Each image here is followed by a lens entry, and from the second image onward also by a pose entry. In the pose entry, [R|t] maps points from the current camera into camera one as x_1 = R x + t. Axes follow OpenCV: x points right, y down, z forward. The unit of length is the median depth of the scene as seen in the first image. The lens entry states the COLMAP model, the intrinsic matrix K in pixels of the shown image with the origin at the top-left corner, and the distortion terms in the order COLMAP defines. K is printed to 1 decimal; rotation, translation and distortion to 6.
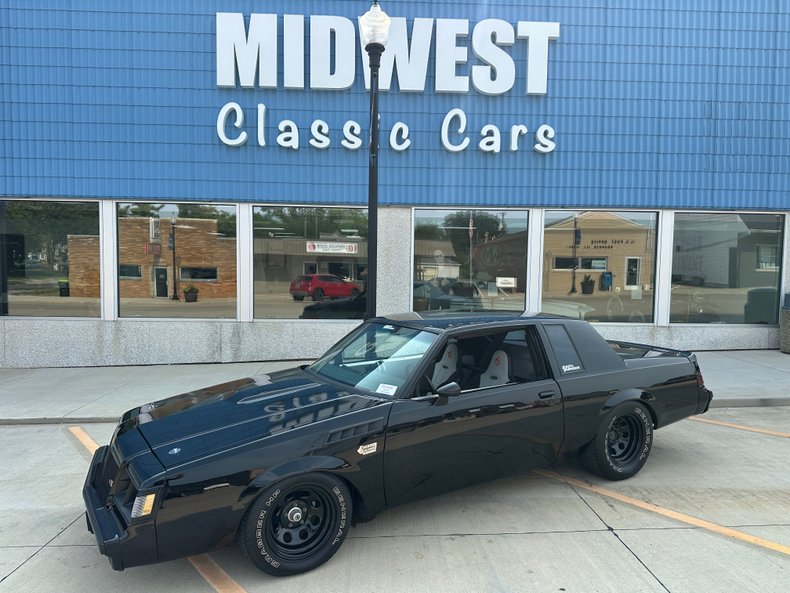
lens RADIAL K [[547.3, 0, 392.7], [0, 547.3, 298.8], [0, 0, 1]] dist [0.094968, -0.137658]
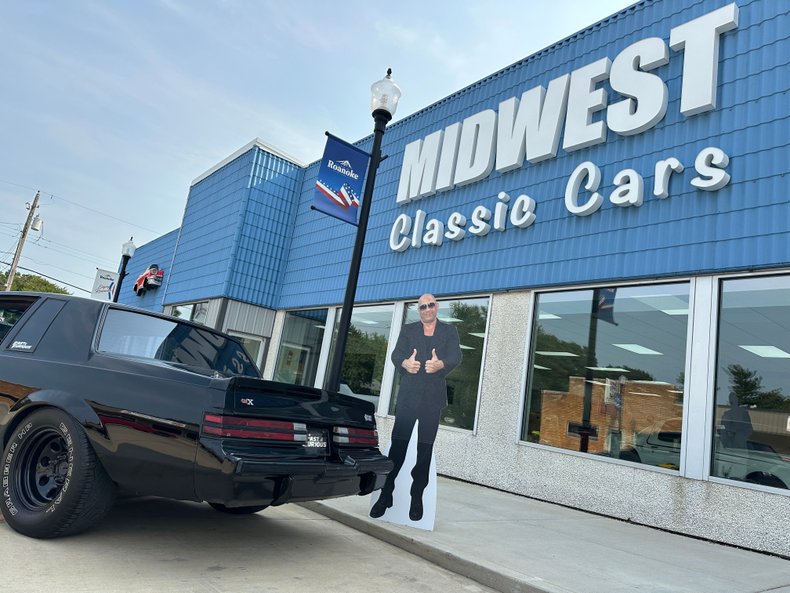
lens RADIAL K [[547.3, 0, 392.7], [0, 547.3, 298.8], [0, 0, 1]] dist [0.094968, -0.137658]
pose [[0.589176, -0.073143, -0.804688, 1.180295], [-0.191494, 0.954882, -0.227004, 0.127741], [0.784985, 0.287838, 0.548587, 0.893981]]
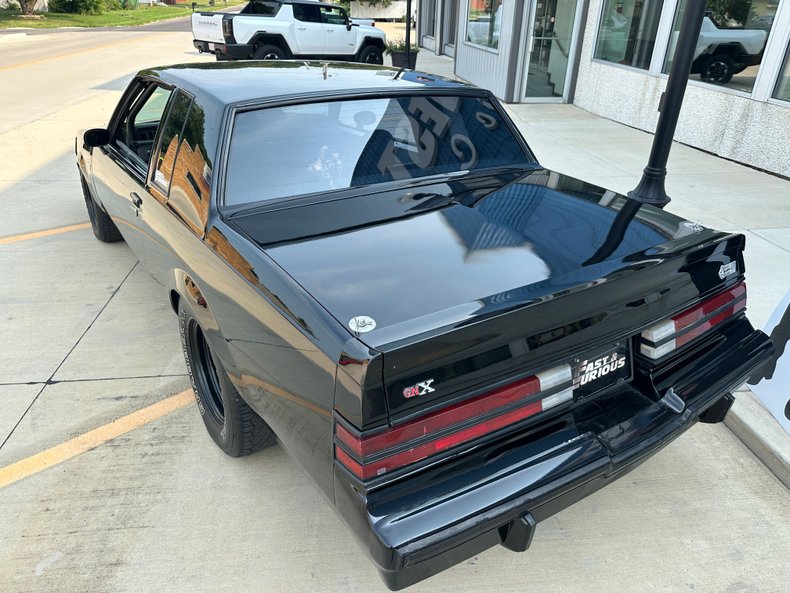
lens RADIAL K [[559.5, 0, 399.4], [0, 559.5, 296.7], [0, 0, 1]] dist [0.003616, -0.011603]
pose [[0.094195, 0.458556, -0.883659, 0.819451], [-0.078300, 0.888269, 0.452601, -0.038522], [0.992470, 0.026557, 0.119576, 1.087268]]
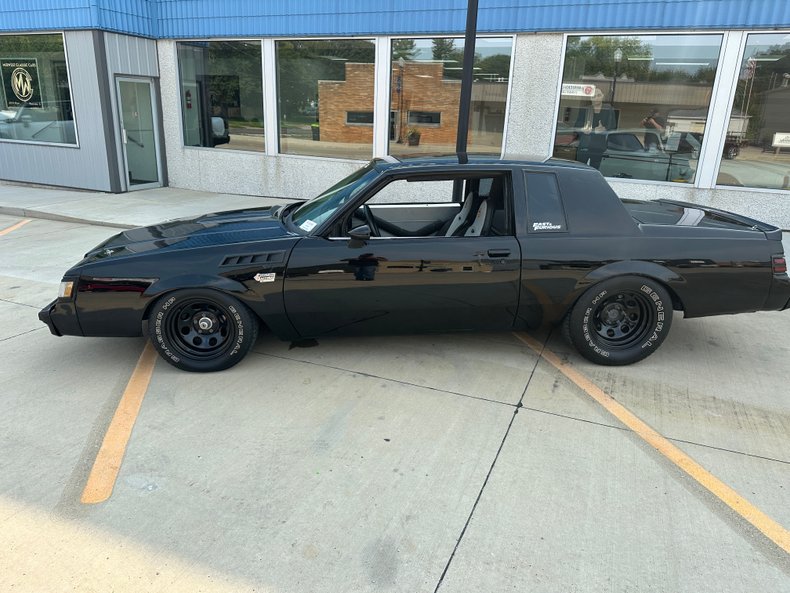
lens RADIAL K [[561.2, 0, 394.0], [0, 561.2, 276.4], [0, 0, 1]] dist [0.044335, -0.053929]
pose [[0.901907, 0.139661, -0.408727, 0.440667], [-0.046449, 0.972155, 0.229688, 0.012273], [0.429425, -0.188173, 0.883281, 0.124799]]
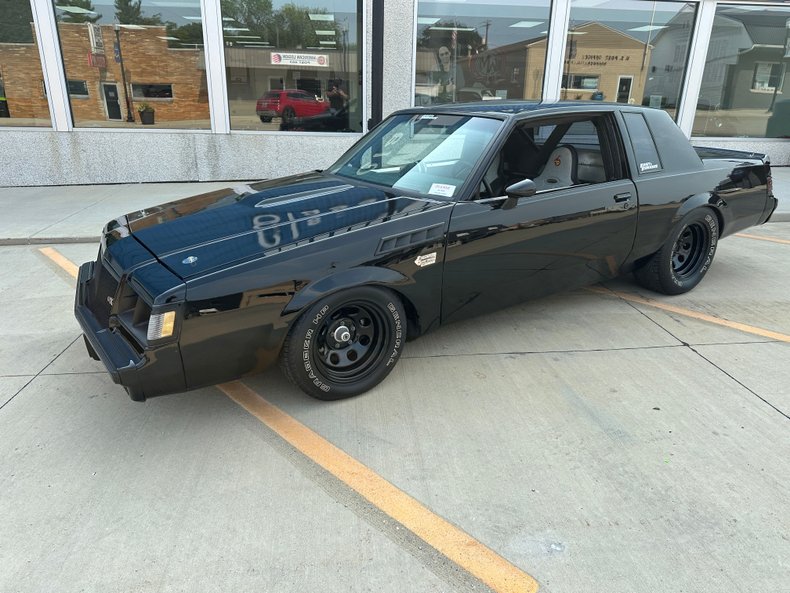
lens RADIAL K [[547.3, 0, 392.7], [0, 547.3, 298.8], [0, 0, 1]] dist [0.094968, -0.137658]
pose [[0.998537, -0.012136, 0.052689, -0.101202], [-0.004057, 0.954921, 0.296833, 0.063856], [-0.053916, -0.296613, 0.953475, 0.153987]]
